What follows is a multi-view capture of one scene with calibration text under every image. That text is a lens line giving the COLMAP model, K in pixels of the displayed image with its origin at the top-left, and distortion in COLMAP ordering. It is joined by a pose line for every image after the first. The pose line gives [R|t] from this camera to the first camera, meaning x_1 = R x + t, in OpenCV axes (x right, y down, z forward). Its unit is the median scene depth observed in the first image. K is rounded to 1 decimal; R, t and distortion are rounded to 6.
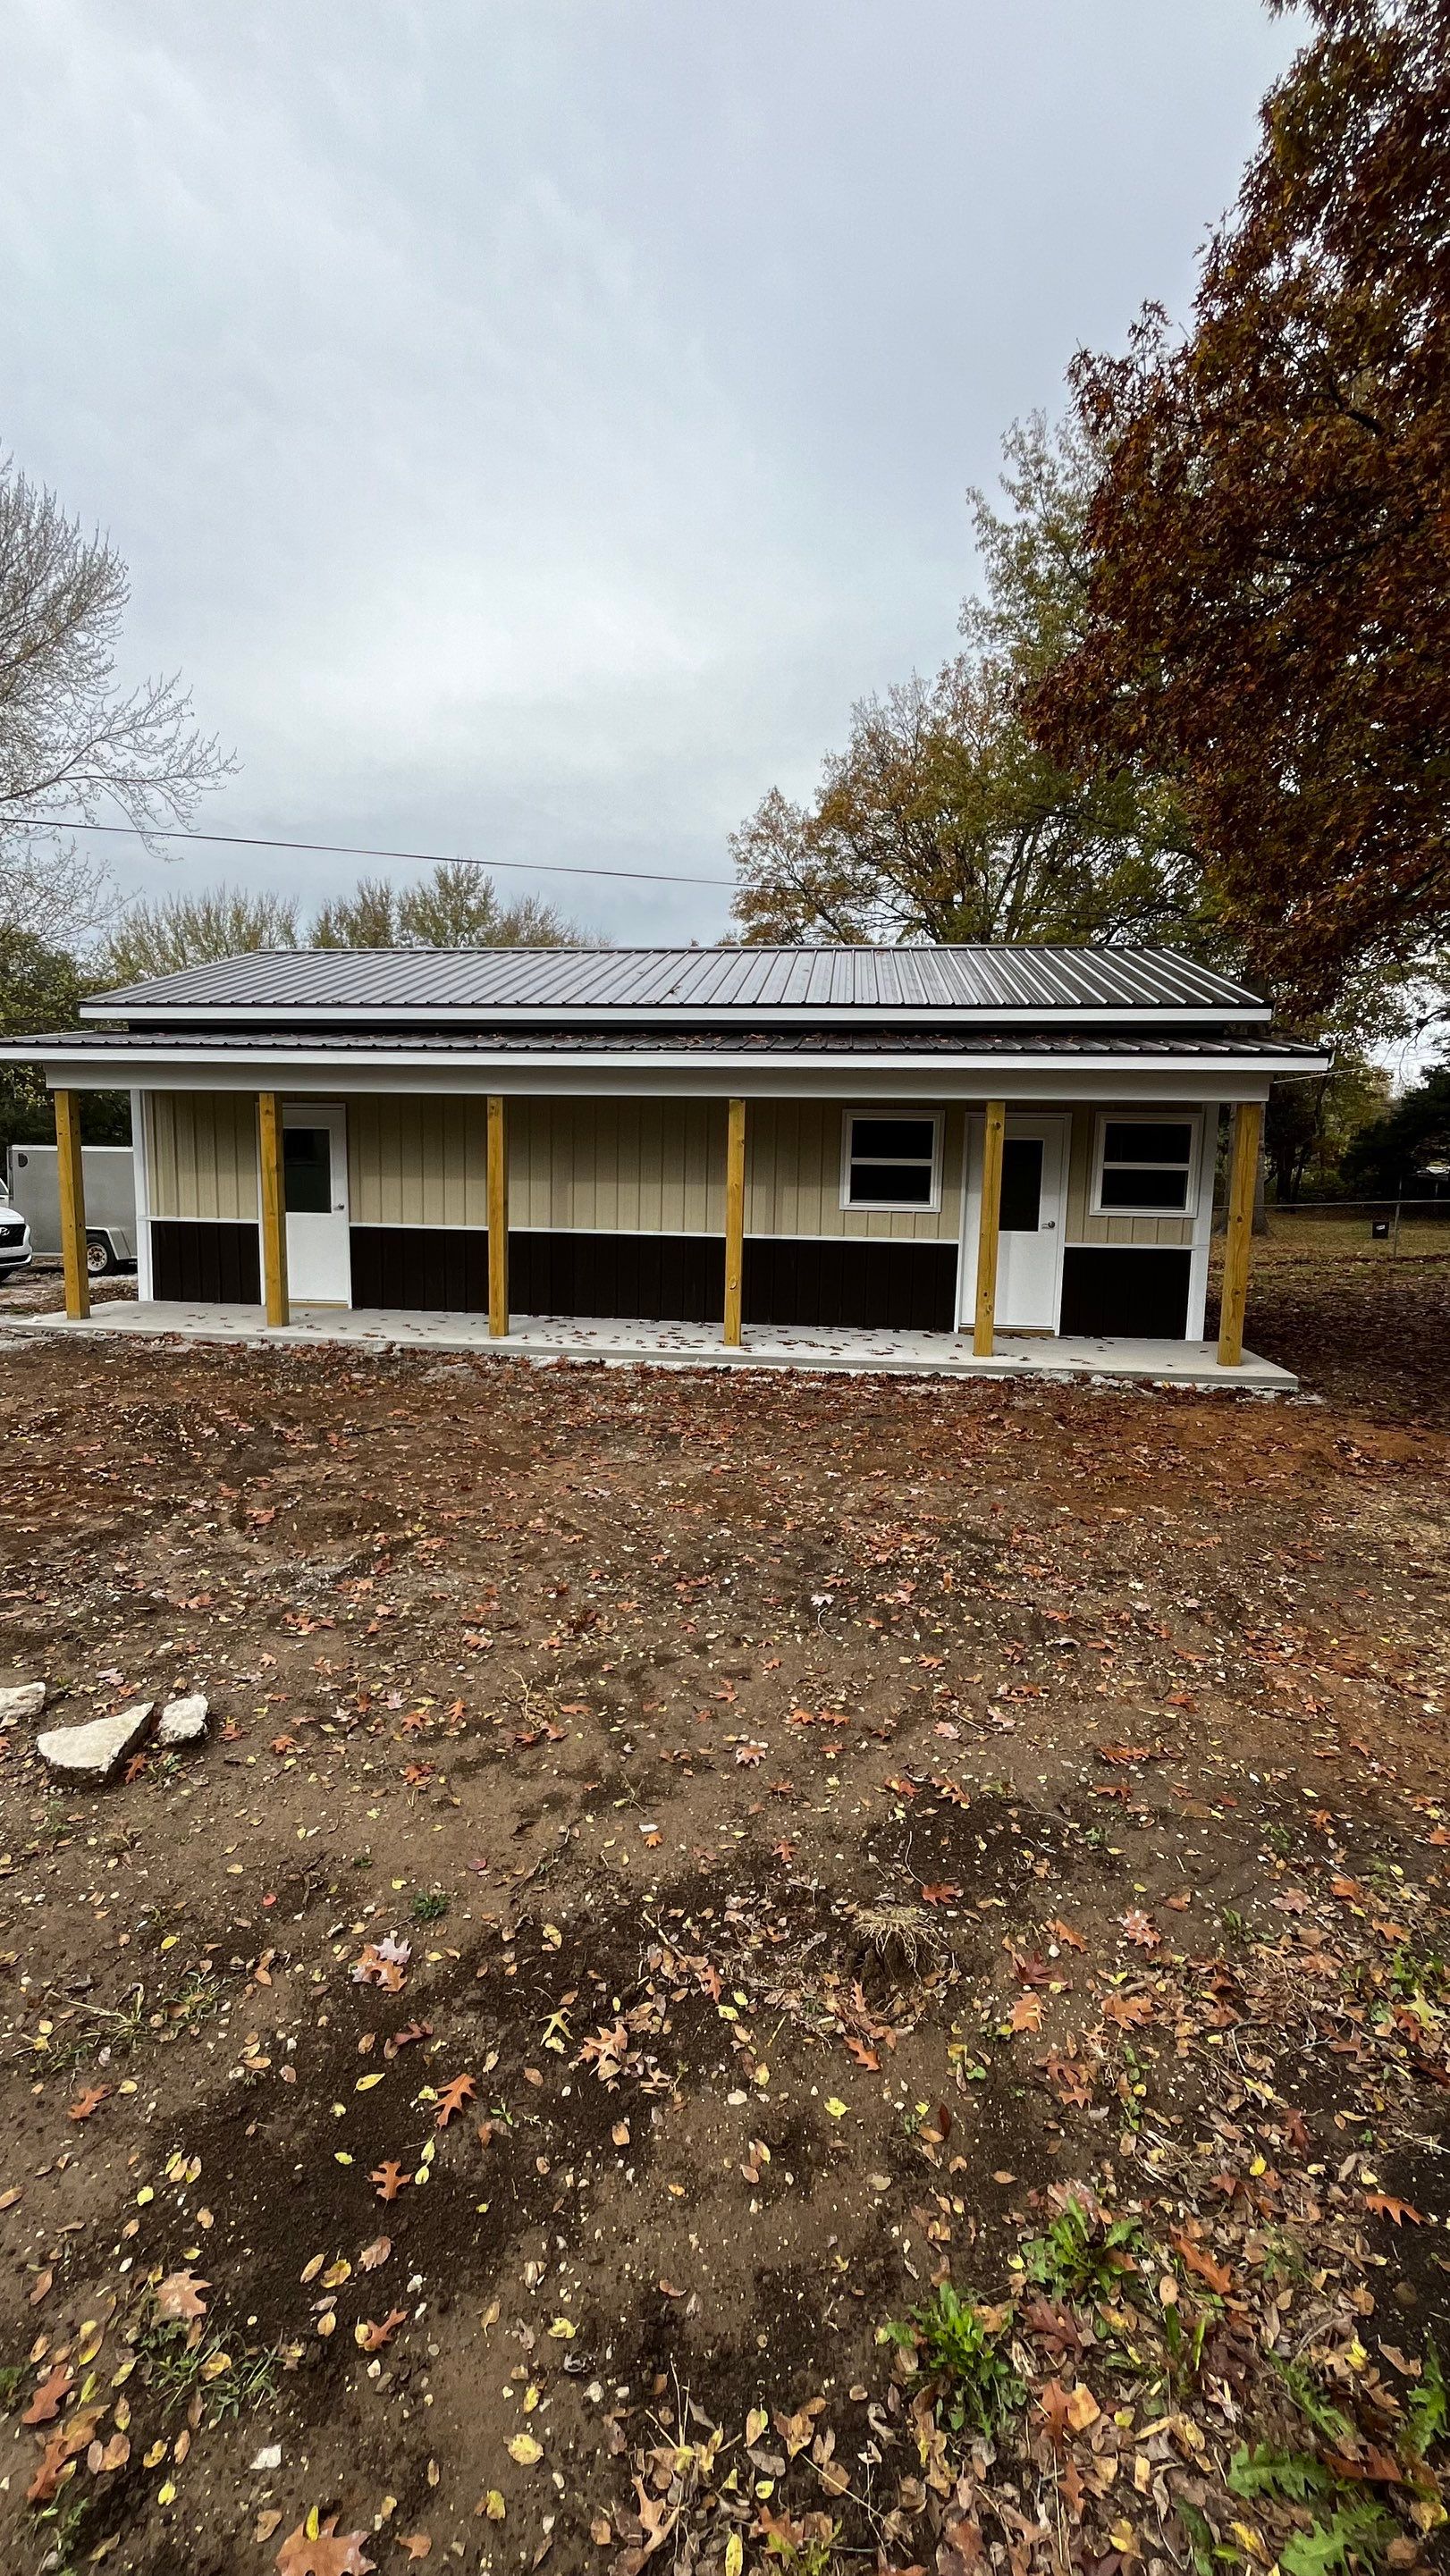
lens RADIAL K [[1016.4, 0, 725.0], [0, 1016.4, 1288.0], [0, 0, 1]] dist [-0.000448, 0.000058]
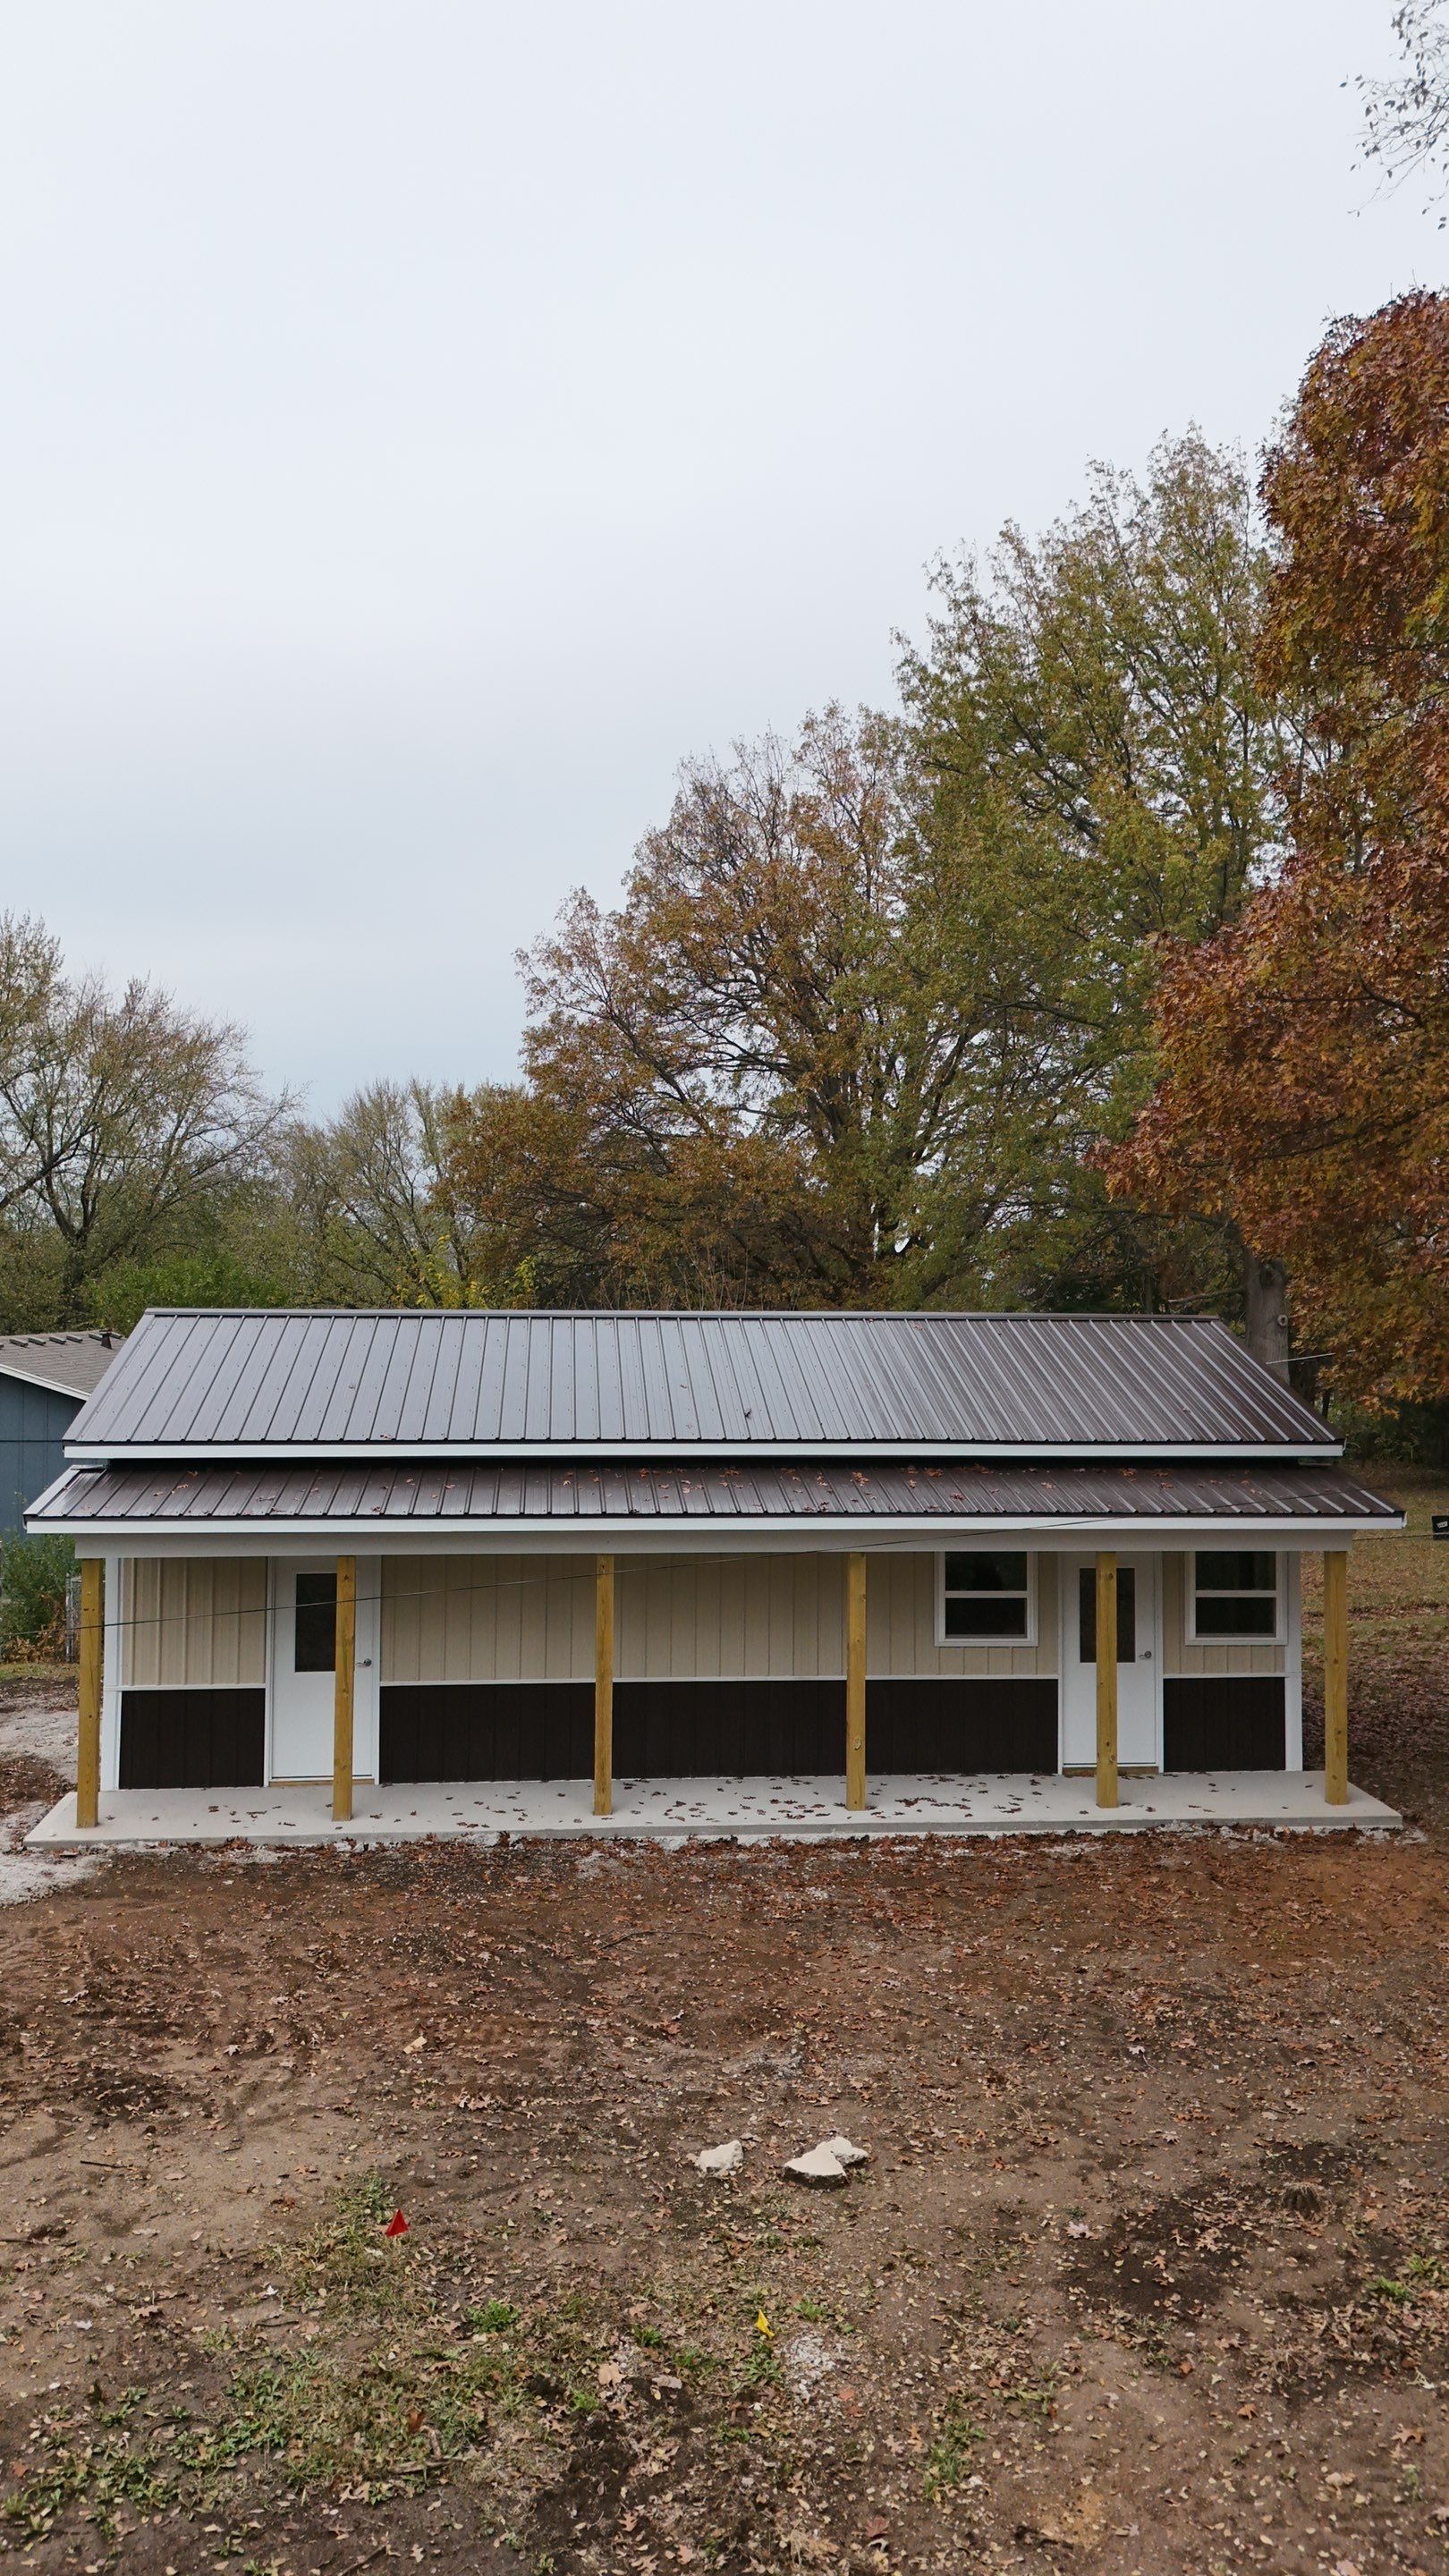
lens RADIAL K [[1855.2, 0, 724.5], [0, 1855.2, 1288.0], [0, 0, 1]] dist [0.048117, -0.002754]
pose [[0.977530, -0.009102, 0.210602, -0.544163], [0.039048, 0.989595, -0.138479, -0.217597], [-0.207150, 0.143591, 0.967714, -0.840103]]
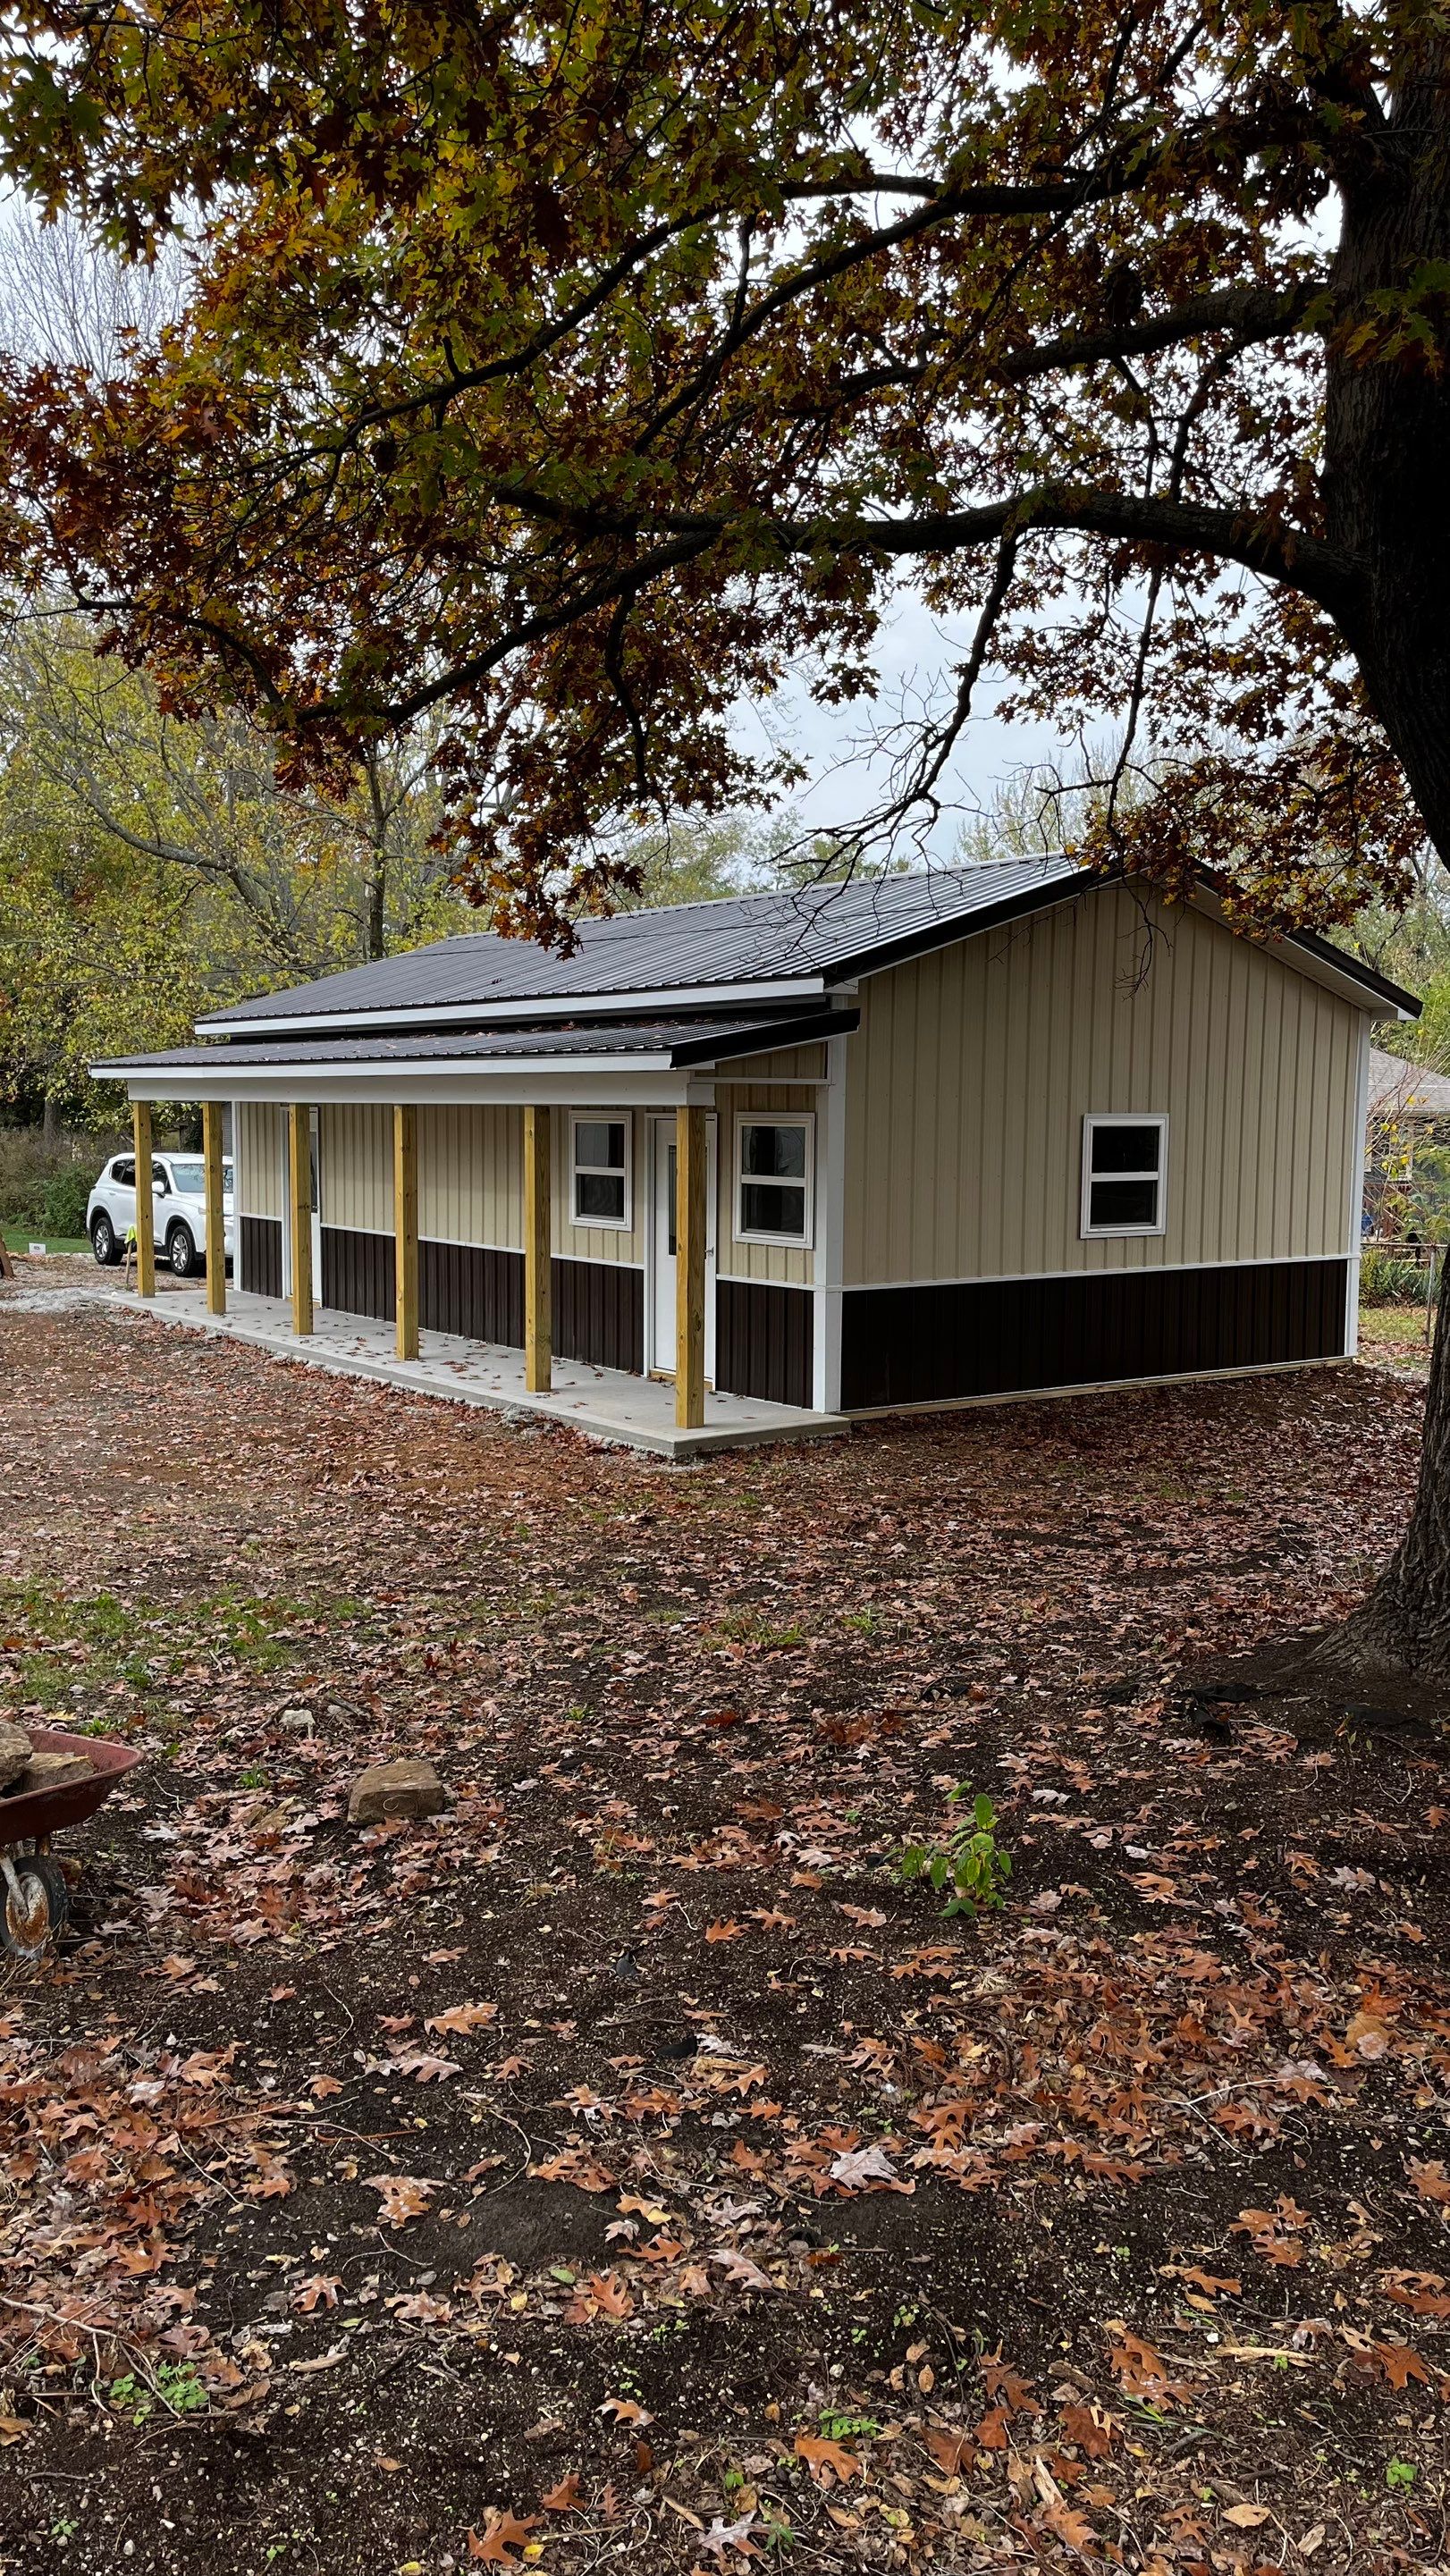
lens RADIAL K [[1855.3, 0, 725.0], [0, 1855.3, 1288.0], [0, 0, 1]] dist [0.048117, -0.002754]
pose [[0.702546, 0.059724, -0.709128, 1.683414], [-0.104276, 0.994356, -0.019562, -0.006311], [0.703957, 0.087689, 0.704808, -0.038583]]
